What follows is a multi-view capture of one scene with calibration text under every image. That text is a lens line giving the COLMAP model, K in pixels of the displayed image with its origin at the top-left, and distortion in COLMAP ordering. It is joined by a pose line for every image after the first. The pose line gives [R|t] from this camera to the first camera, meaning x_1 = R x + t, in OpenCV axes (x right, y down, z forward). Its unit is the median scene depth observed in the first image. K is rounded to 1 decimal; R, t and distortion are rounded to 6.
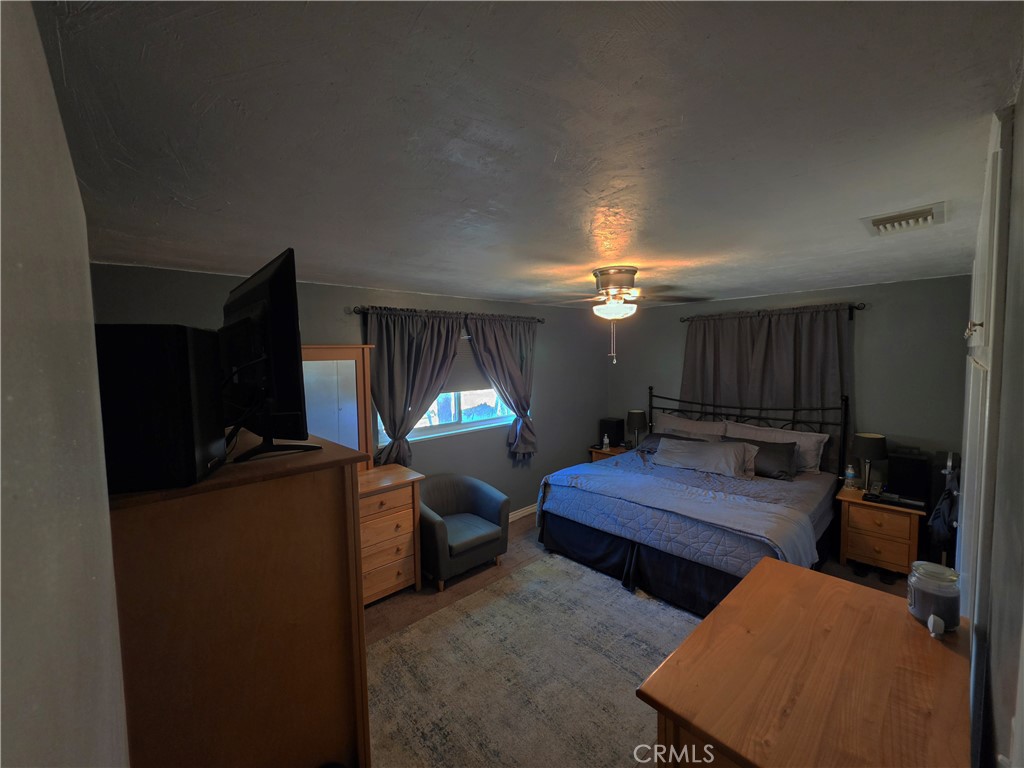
lens RADIAL K [[410.0, 0, 511.9], [0, 410.0, 383.3], [0, 0, 1]] dist [-0.000201, 0.000036]
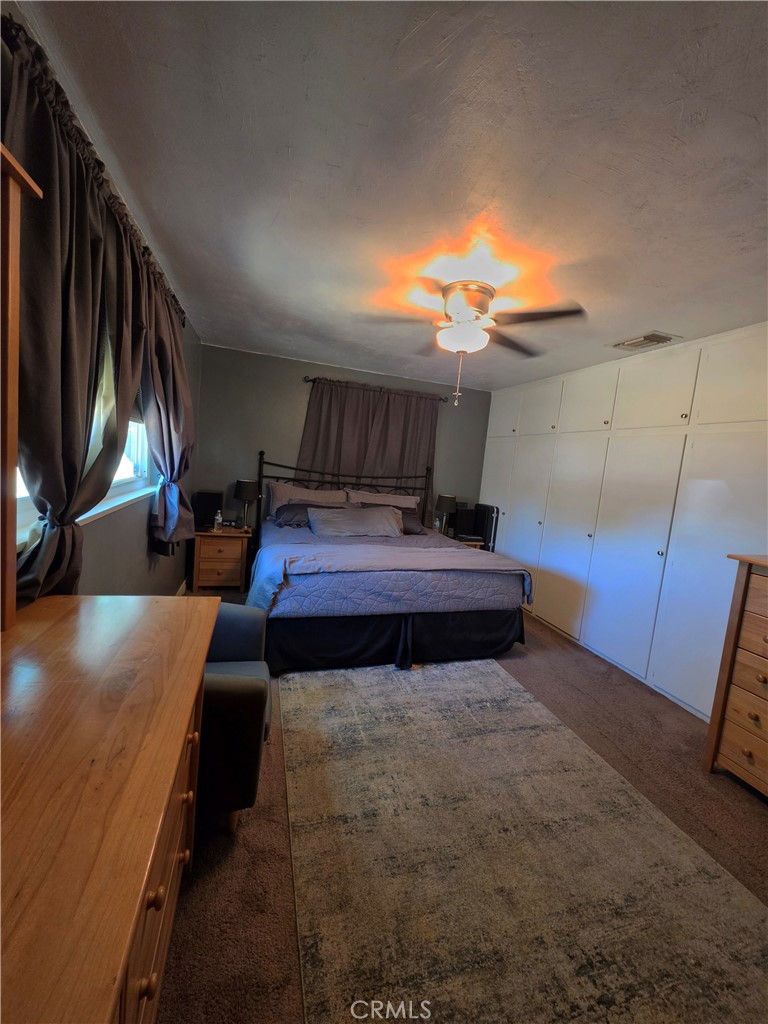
lens RADIAL K [[410.0, 0, 385.0], [0, 410.0, 506.3], [0, 0, 1]] dist [-0.000201, 0.000036]
pose [[0.425526, -0.035992, 0.904230, -0.426281], [-0.037821, 0.997628, 0.057508, 0.084370], [-0.904156, -0.058670, 0.423155, 0.555215]]
